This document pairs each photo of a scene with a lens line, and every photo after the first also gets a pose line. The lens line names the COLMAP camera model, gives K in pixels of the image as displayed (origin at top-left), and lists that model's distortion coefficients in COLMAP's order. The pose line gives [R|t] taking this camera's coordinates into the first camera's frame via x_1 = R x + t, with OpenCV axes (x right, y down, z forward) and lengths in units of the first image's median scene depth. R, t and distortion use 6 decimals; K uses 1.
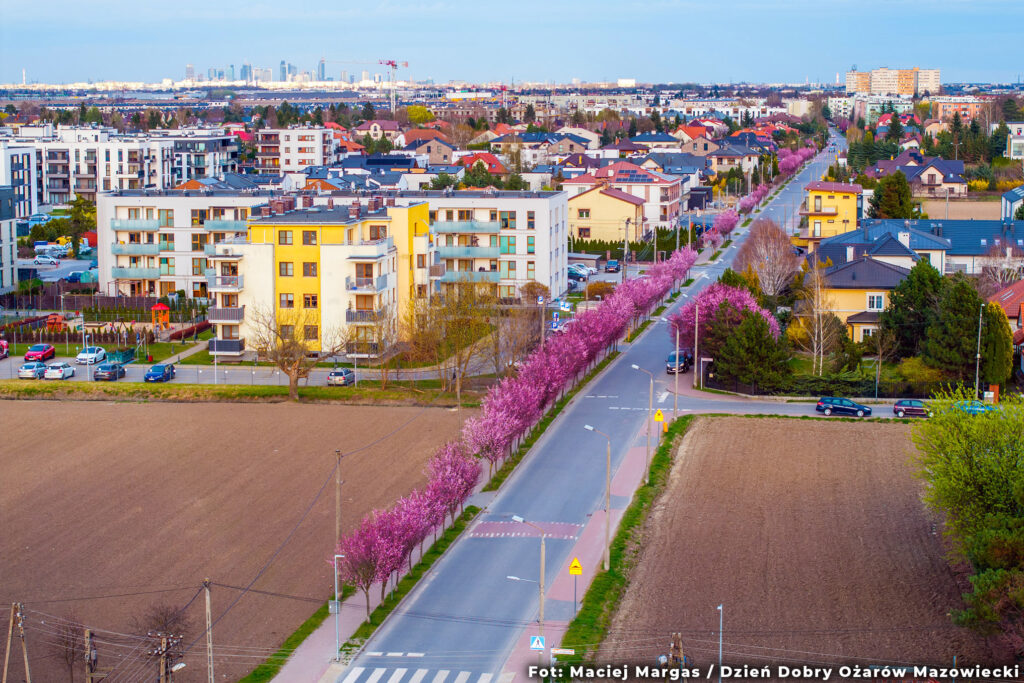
lens RADIAL K [[2063.1, 0, 512.0], [0, 2063.1, 341.5], [0, 0, 1]] dist [-0.151856, 0.480467]
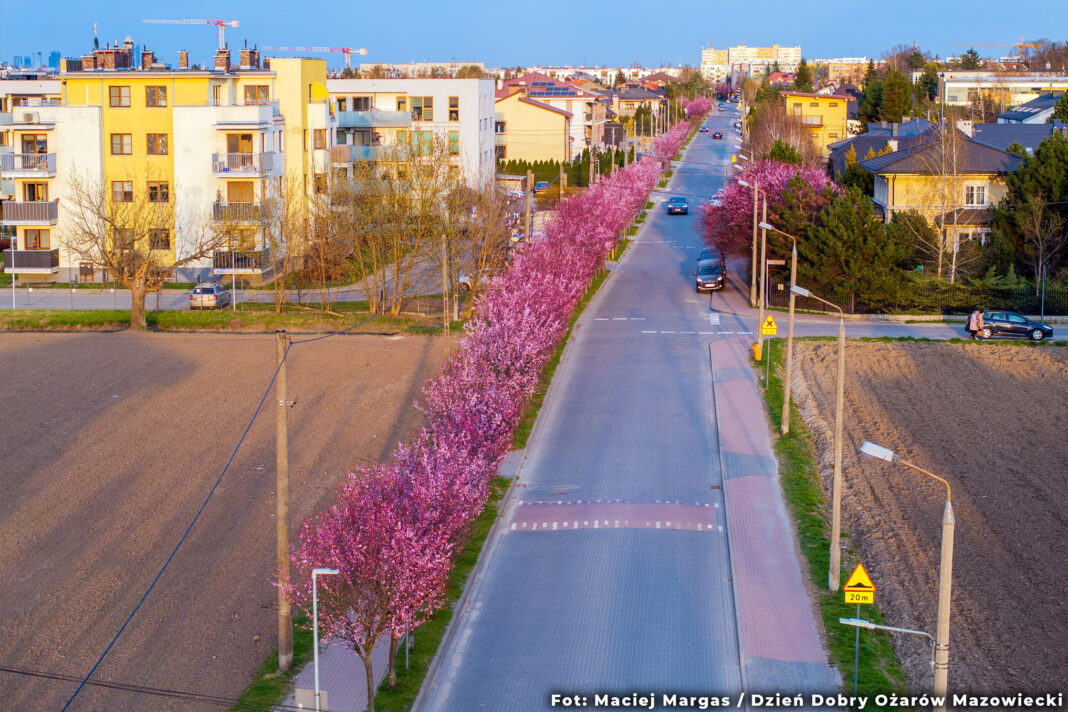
lens RADIAL K [[2136.0, 0, 534.0], [0, 2136.0, 356.0], [0, 0, 1]] dist [-0.177200, 1.132686]
pose [[0.995721, -0.010424, 0.091823, -0.040341], [0.010047, 0.999939, 0.004564, 0.031544], [-0.091865, -0.003622, 0.995765, 0.302786]]
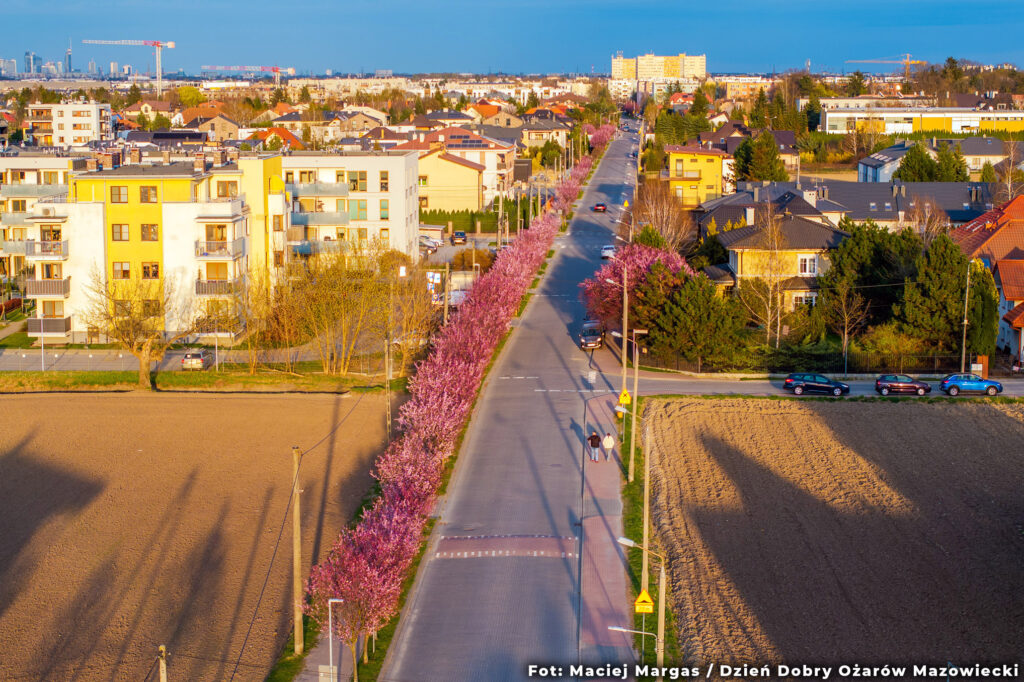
lens RADIAL K [[2066.4, 0, 511.3], [0, 2066.4, 370.9], [0, 0, 1]] dist [-0.189788, 1.257694]
pose [[0.992708, -0.016586, 0.119396, -0.052833], [0.014586, 0.999739, 0.017607, 0.008399], [-0.119657, -0.015737, 0.992691, 0.156751]]
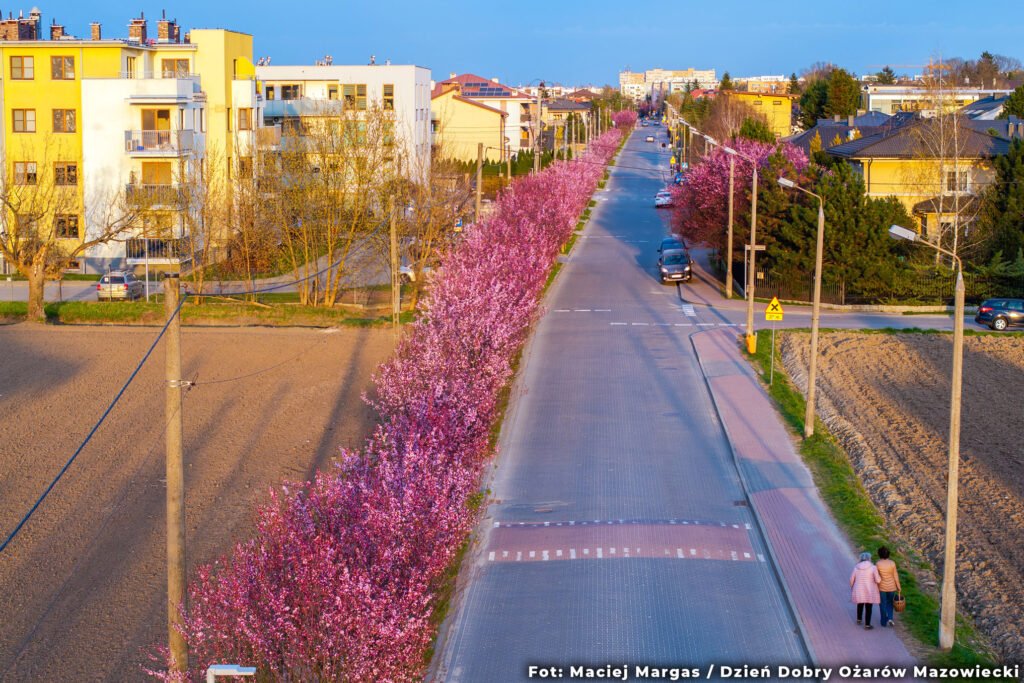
lens RADIAL K [[2048.0, 0, 512.0], [0, 2048.0, 341.5], [0, 0, 1]] dist [-0.177200, 1.132686]
pose [[0.992783, -0.010471, 0.119464, -0.039678], [0.011656, 0.999890, -0.009225, 0.036375], [-0.119354, 0.010551, 0.992796, 0.393456]]
